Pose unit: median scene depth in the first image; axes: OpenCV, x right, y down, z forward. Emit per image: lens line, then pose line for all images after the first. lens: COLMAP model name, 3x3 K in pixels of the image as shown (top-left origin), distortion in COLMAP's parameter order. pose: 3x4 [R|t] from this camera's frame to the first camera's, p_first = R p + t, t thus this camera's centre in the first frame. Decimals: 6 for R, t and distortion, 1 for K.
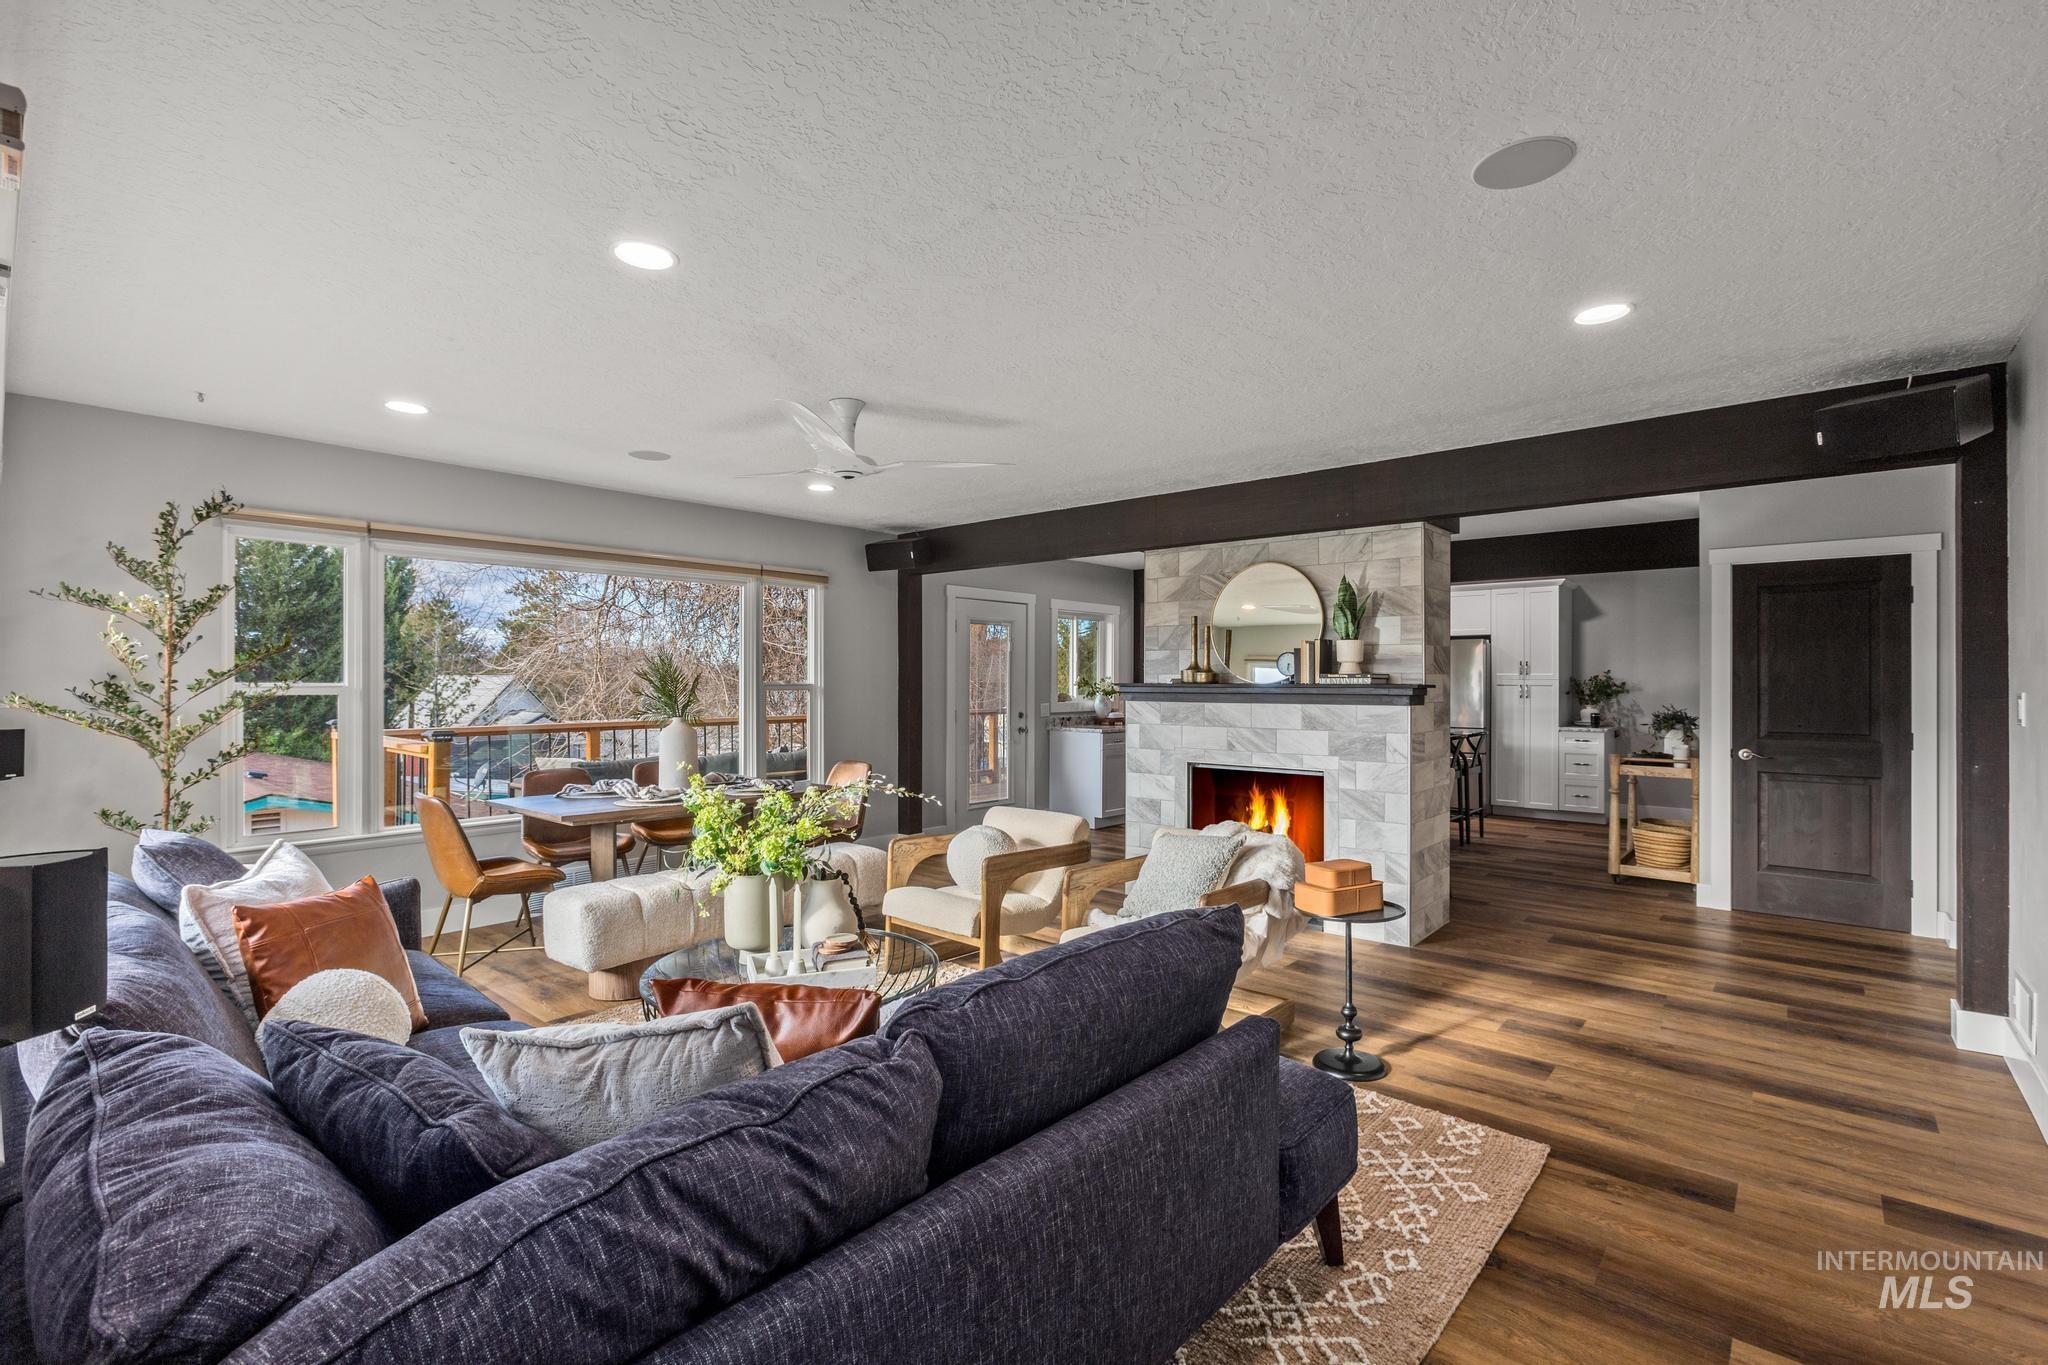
lens RADIAL K [[920.7, 0, 1036.1], [0, 920.7, 660.5], [0, 0, 1]] dist [-0.001494, 0.000638]
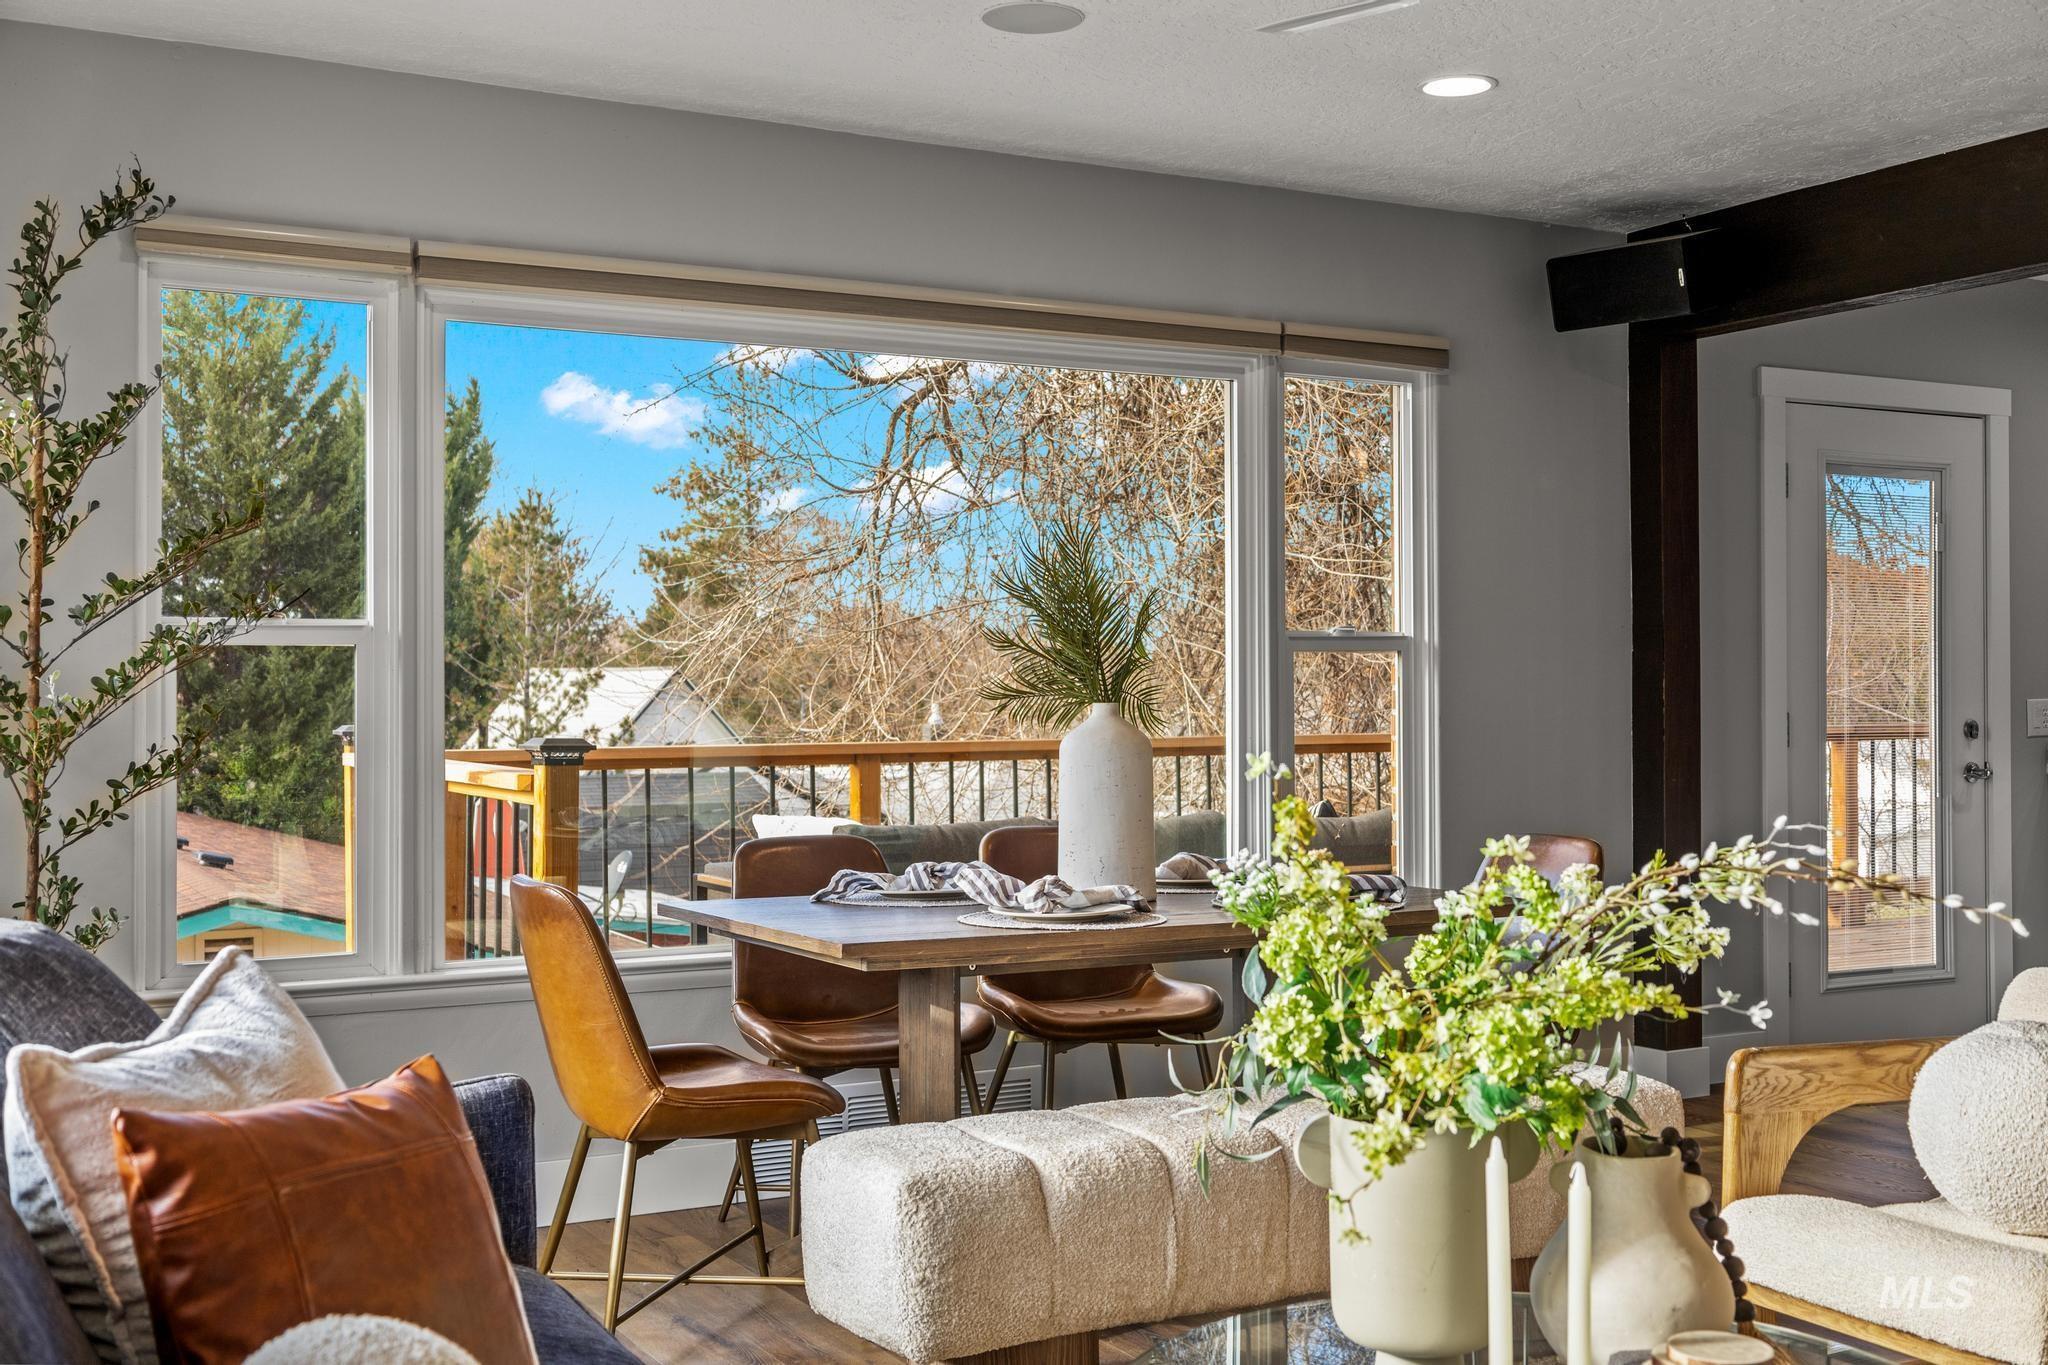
lens RADIAL K [[2116.3, 0, 1028.0], [0, 2116.3, 633.5], [0, 0, 1]] dist [-0.022509, 0.012339]
pose [[0.942917, -0.011128, -0.332843, -0.148330], [0.006074, 0.999850, -0.016222, 0.054805], [0.332974, 0.013274, 0.942843, 0.193552]]
